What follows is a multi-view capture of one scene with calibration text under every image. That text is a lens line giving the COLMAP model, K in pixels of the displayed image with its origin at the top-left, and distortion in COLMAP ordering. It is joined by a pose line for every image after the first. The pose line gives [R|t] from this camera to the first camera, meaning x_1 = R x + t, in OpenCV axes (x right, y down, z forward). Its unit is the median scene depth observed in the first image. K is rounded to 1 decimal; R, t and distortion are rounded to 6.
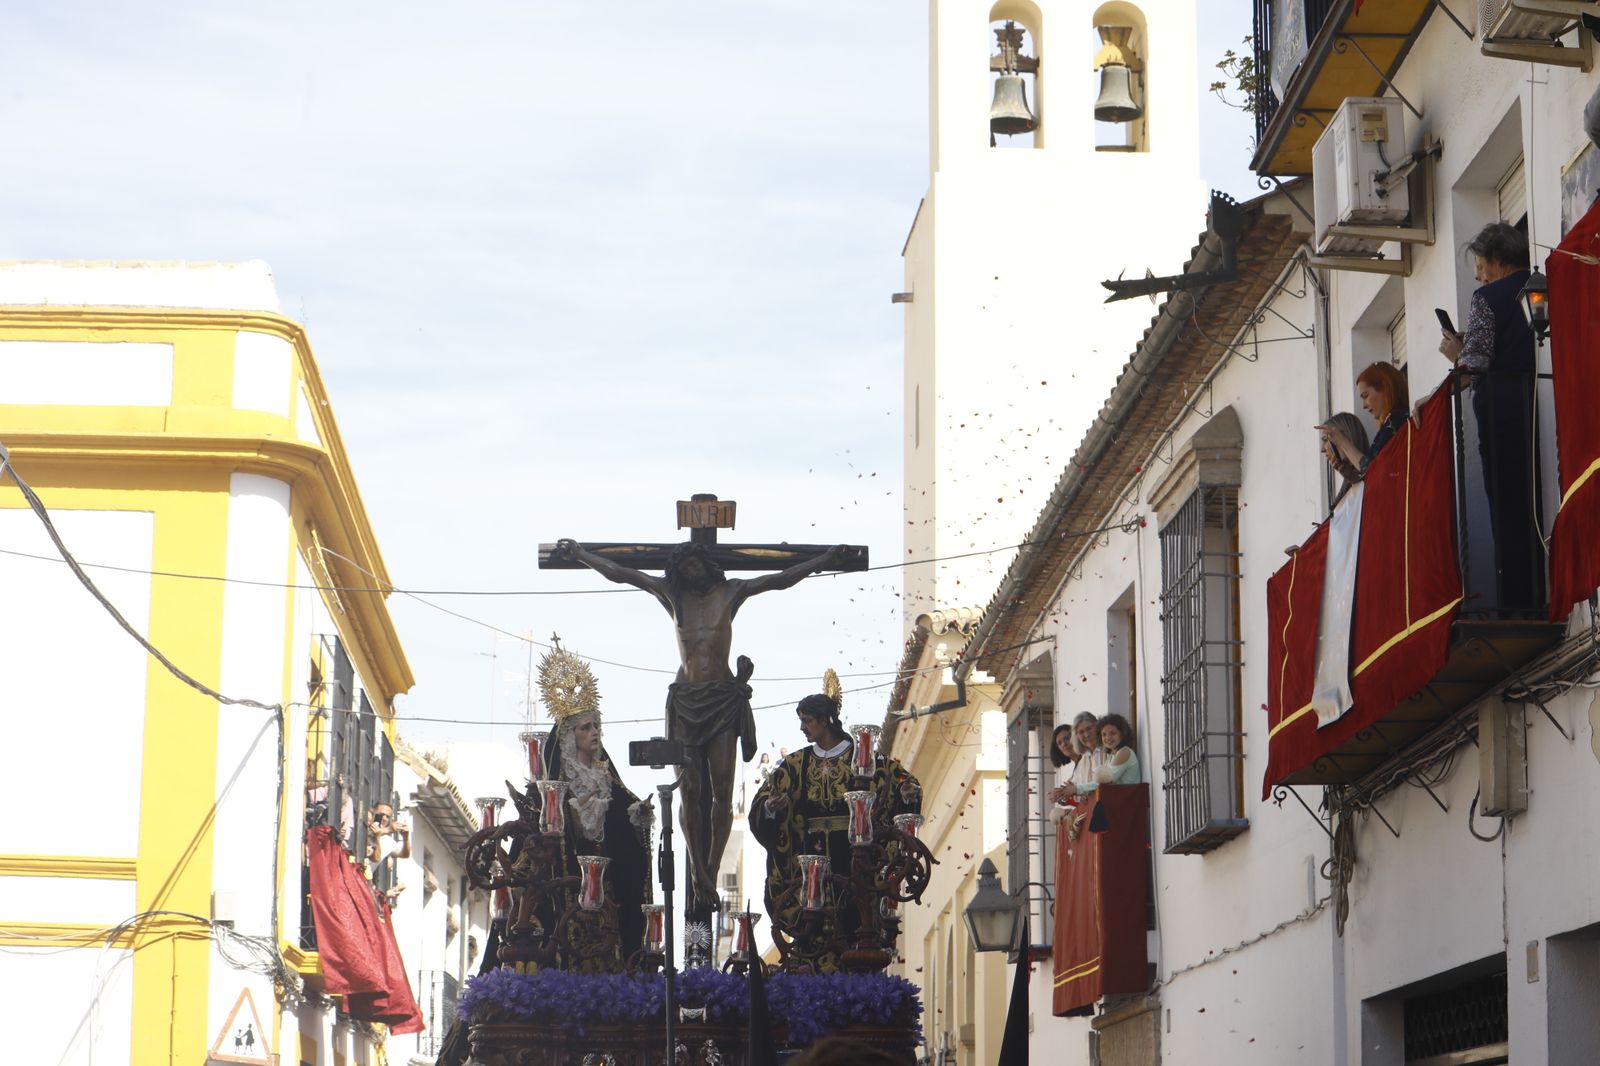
lens RADIAL K [[3228.5, 0, 800.0], [0, 3228.5, 533.0], [0, 0, 1]] dist [-0.222763, -0.040987]
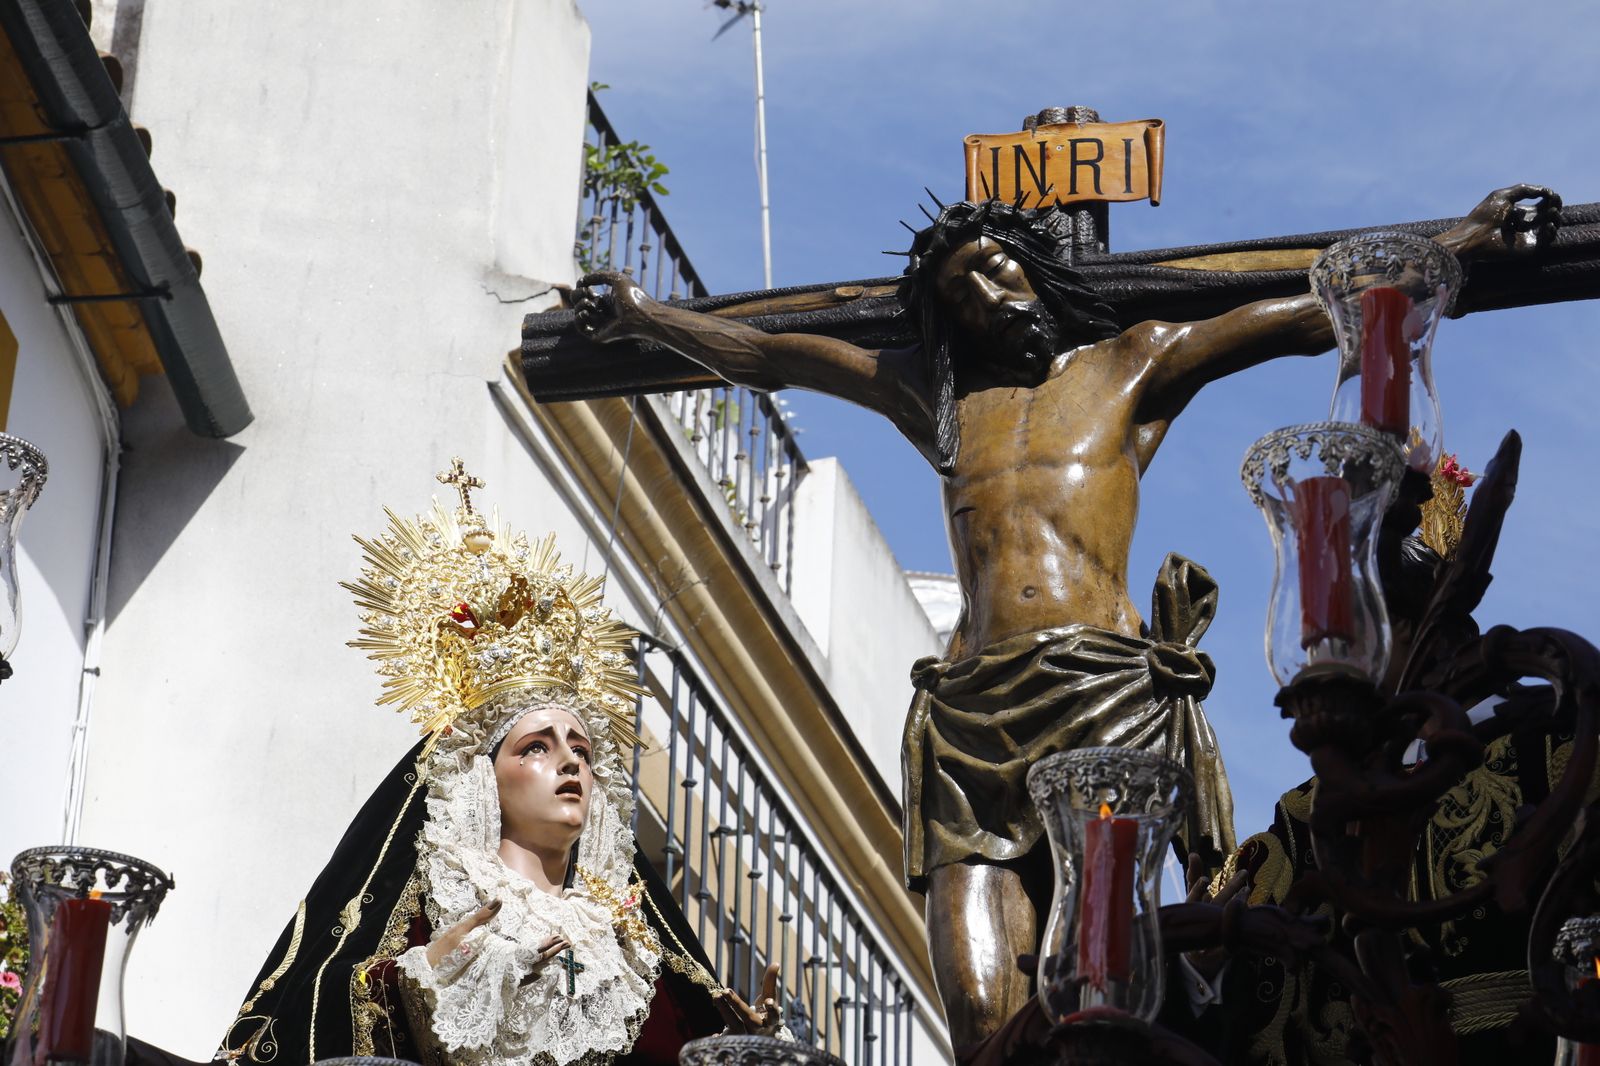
lens RADIAL K [[4331.9, 0, 800.0], [0, 4331.9, 533.0], [0, 0, 1]] dist [-0.011229, -0.413770]
pose [[0.959309, -0.104667, -0.262243, 0.043086], [0.031802, 0.962900, -0.267978, 0.117448], [0.280562, 0.248734, 0.927047, 0.555410]]
